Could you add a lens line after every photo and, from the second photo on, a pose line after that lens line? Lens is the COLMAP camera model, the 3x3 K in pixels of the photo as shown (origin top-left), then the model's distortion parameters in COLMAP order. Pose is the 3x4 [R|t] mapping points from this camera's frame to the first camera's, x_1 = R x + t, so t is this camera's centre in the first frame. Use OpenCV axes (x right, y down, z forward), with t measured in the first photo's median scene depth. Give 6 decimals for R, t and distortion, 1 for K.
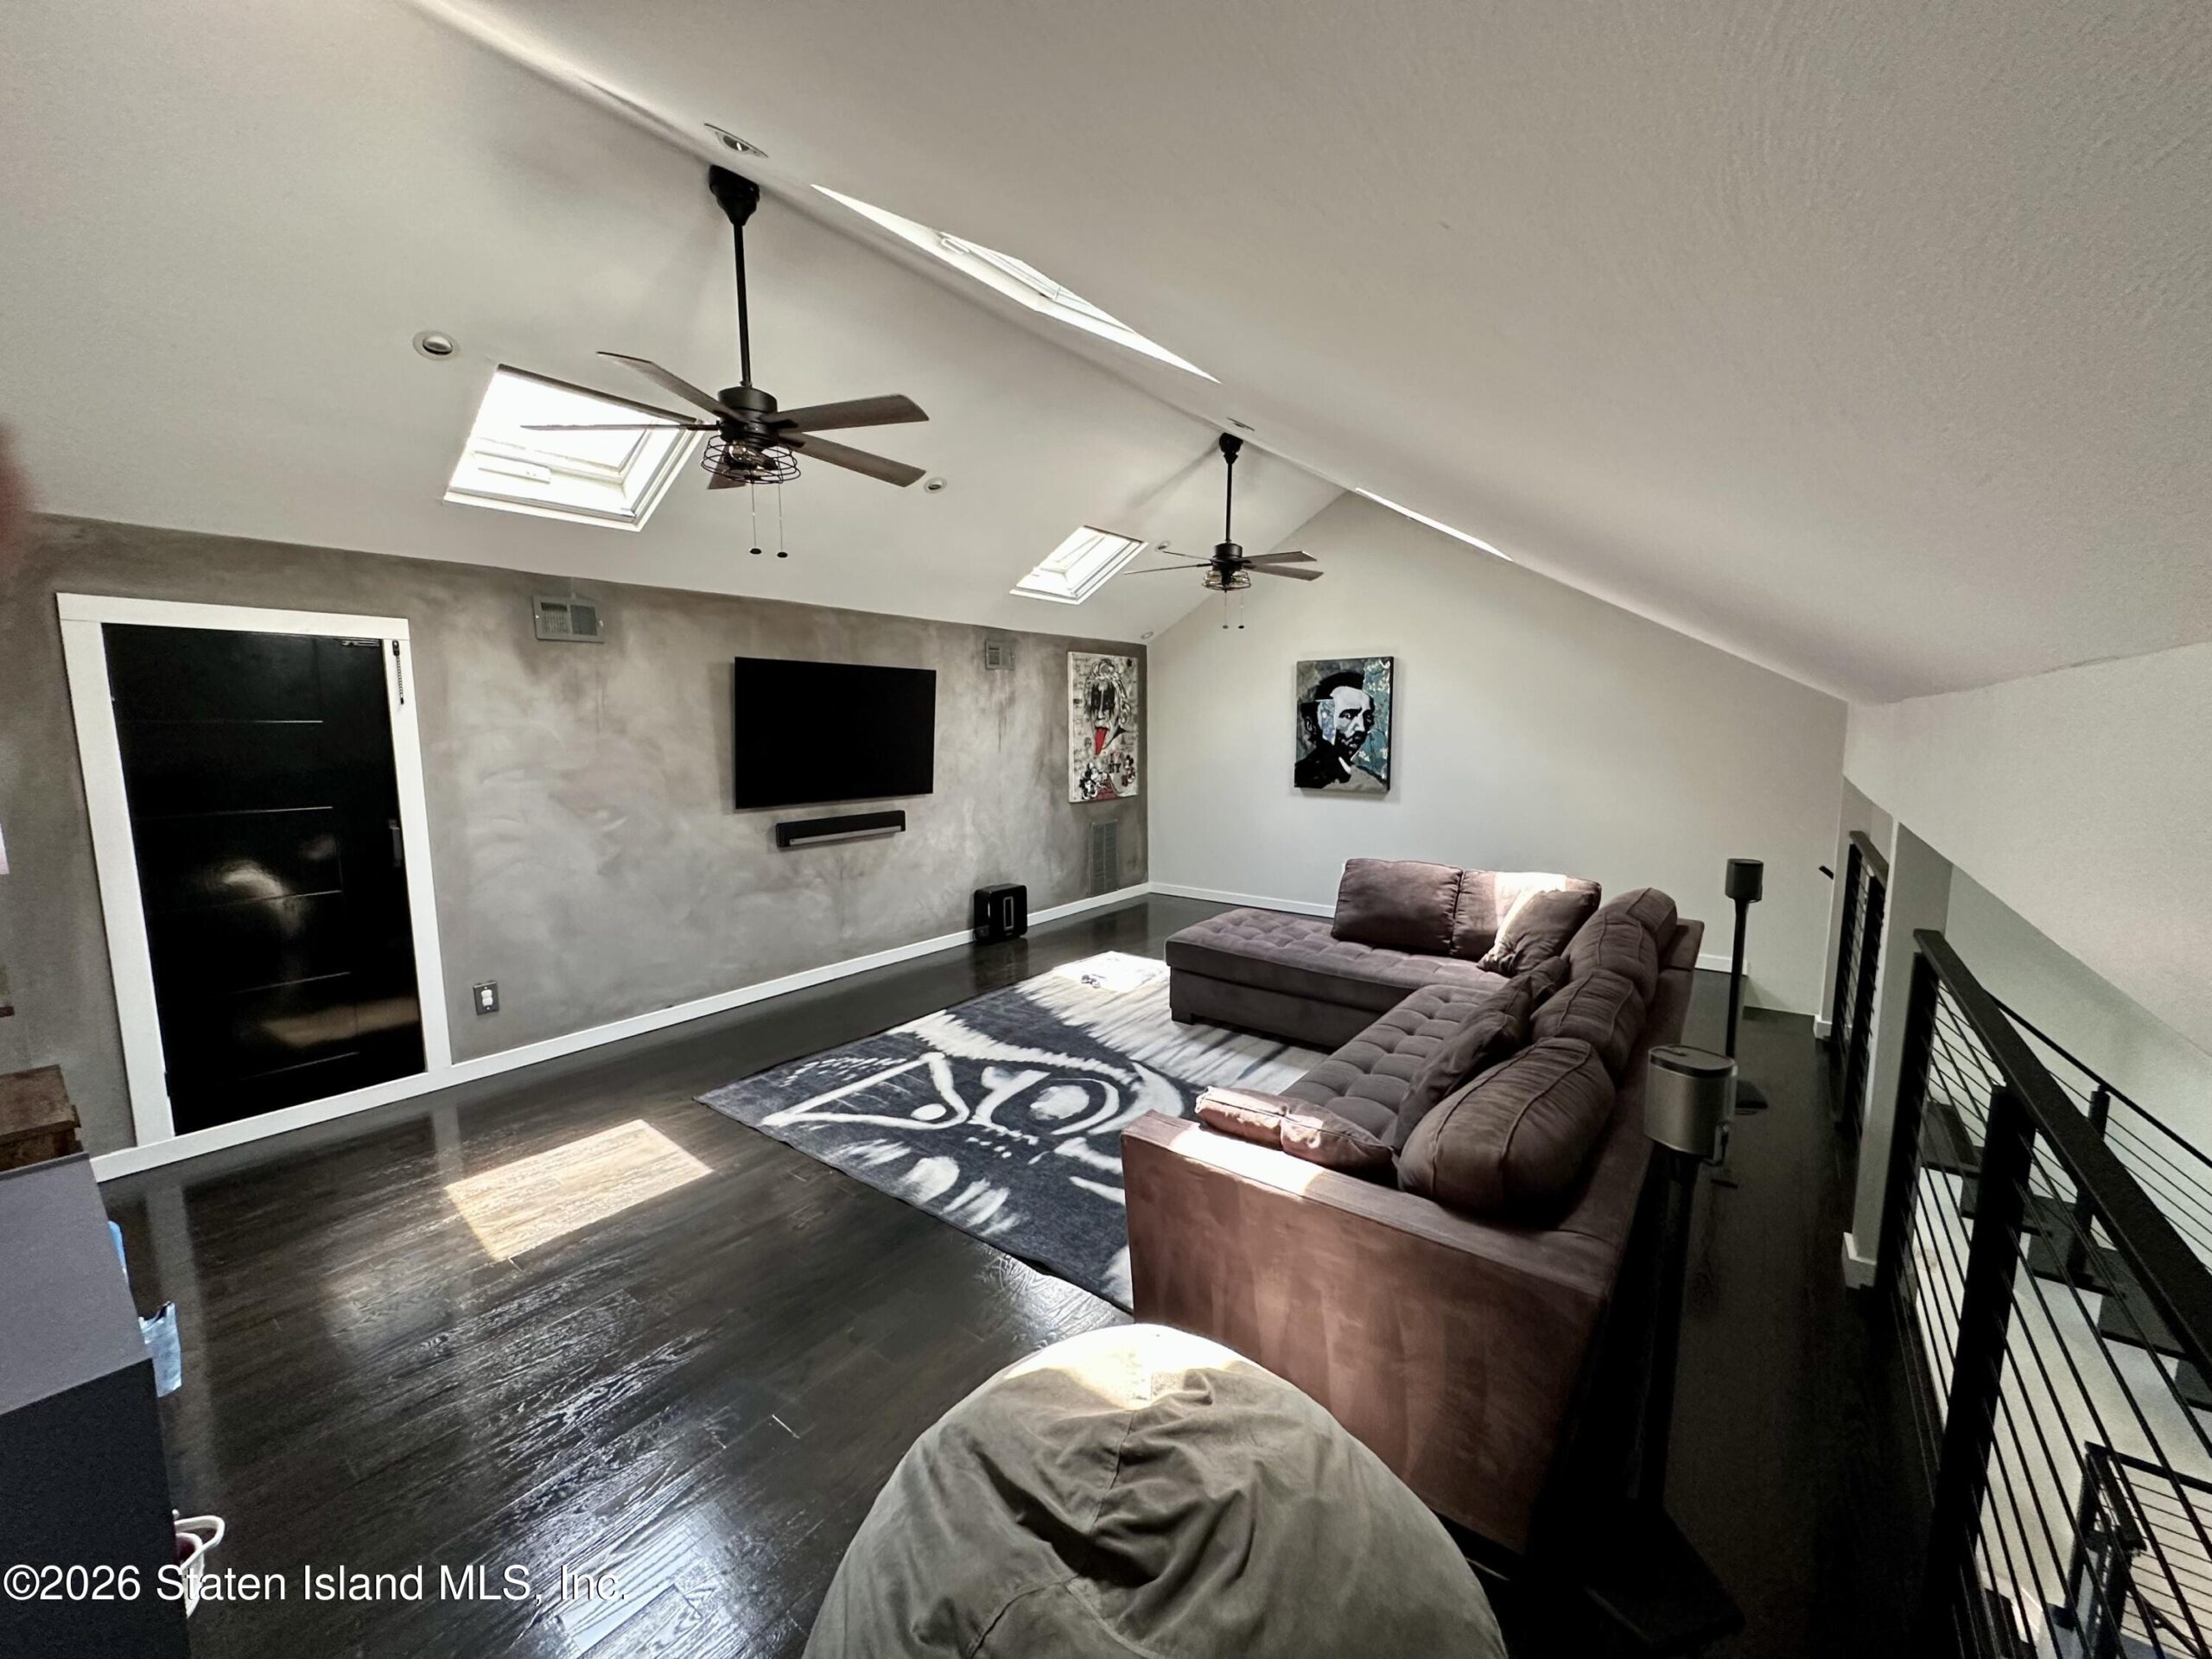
lens RADIAL K [[881.6, 0, 1102.0], [0, 881.6, 835.9], [0, 0, 1]] dist [-0.000770, -0.000508]
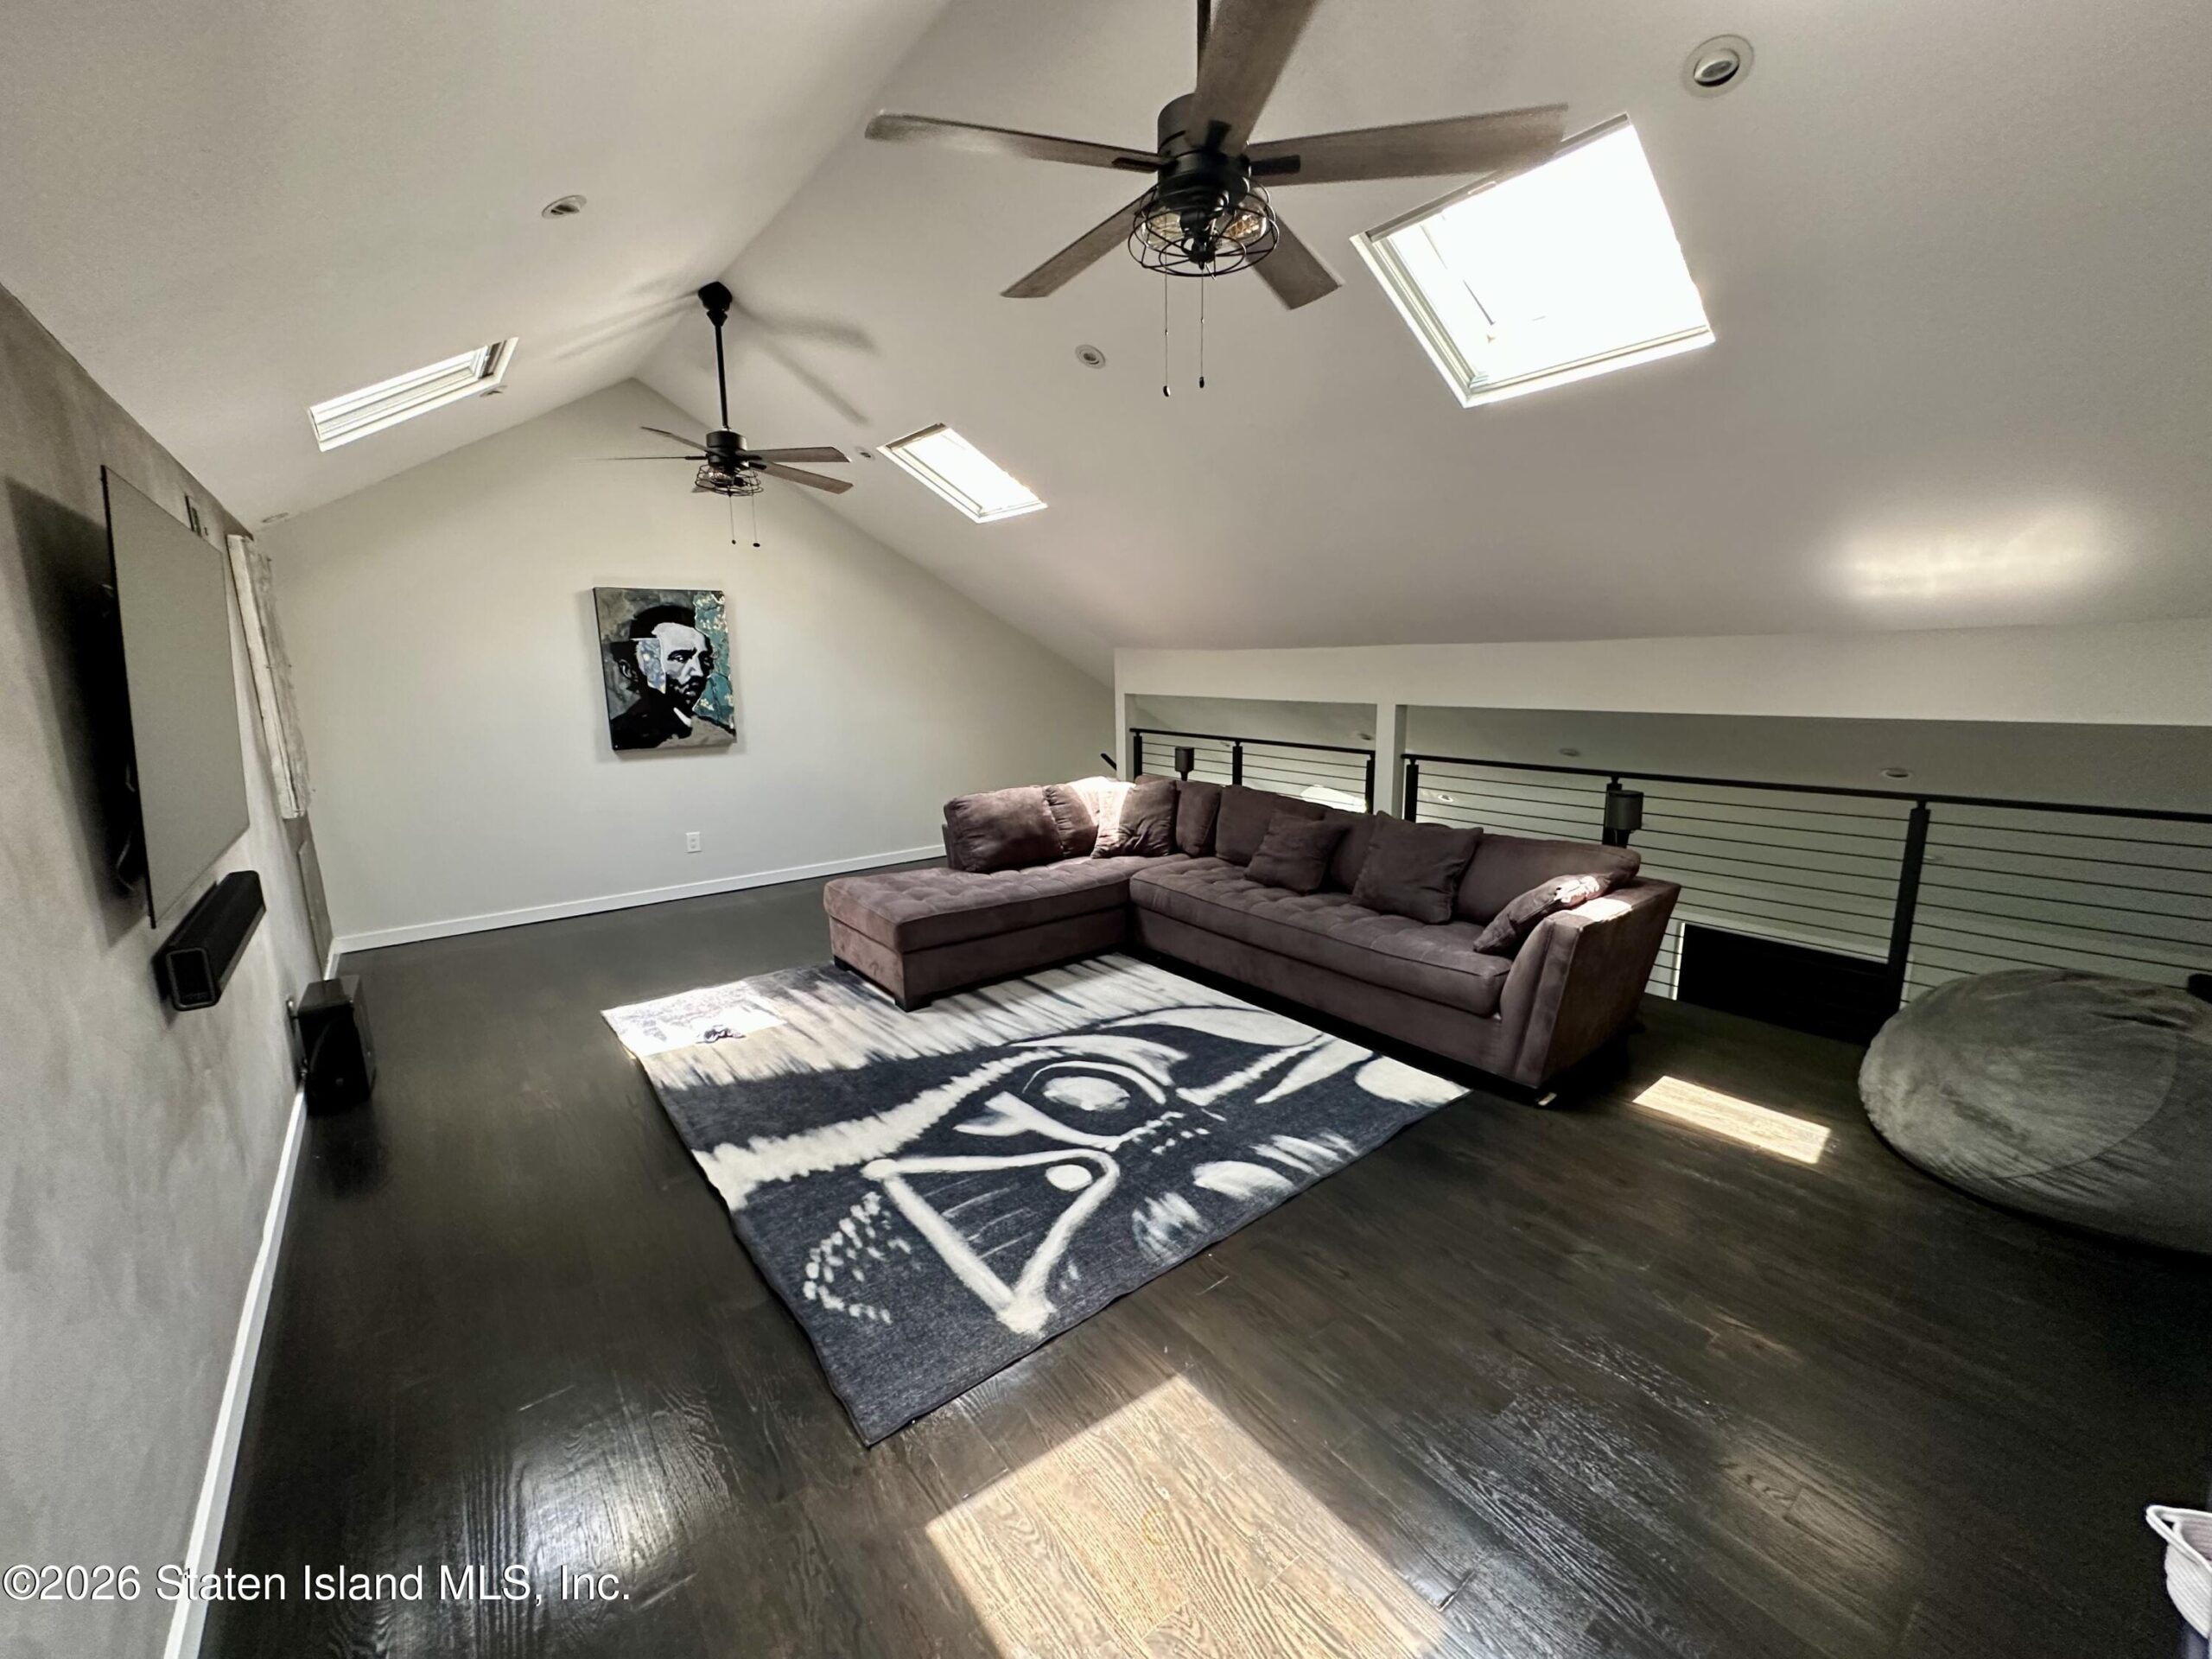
lens RADIAL K [[881.6, 0, 1110.5], [0, 881.6, 825.1], [0, 0, 1]] dist [-0.000770, -0.000508]
pose [[0.243281, -0.179990, 0.953110, -0.740927], [0.136063, 0.979249, 0.150196, -0.080752], [-0.960365, 0.093143, 0.262723, 0.637427]]
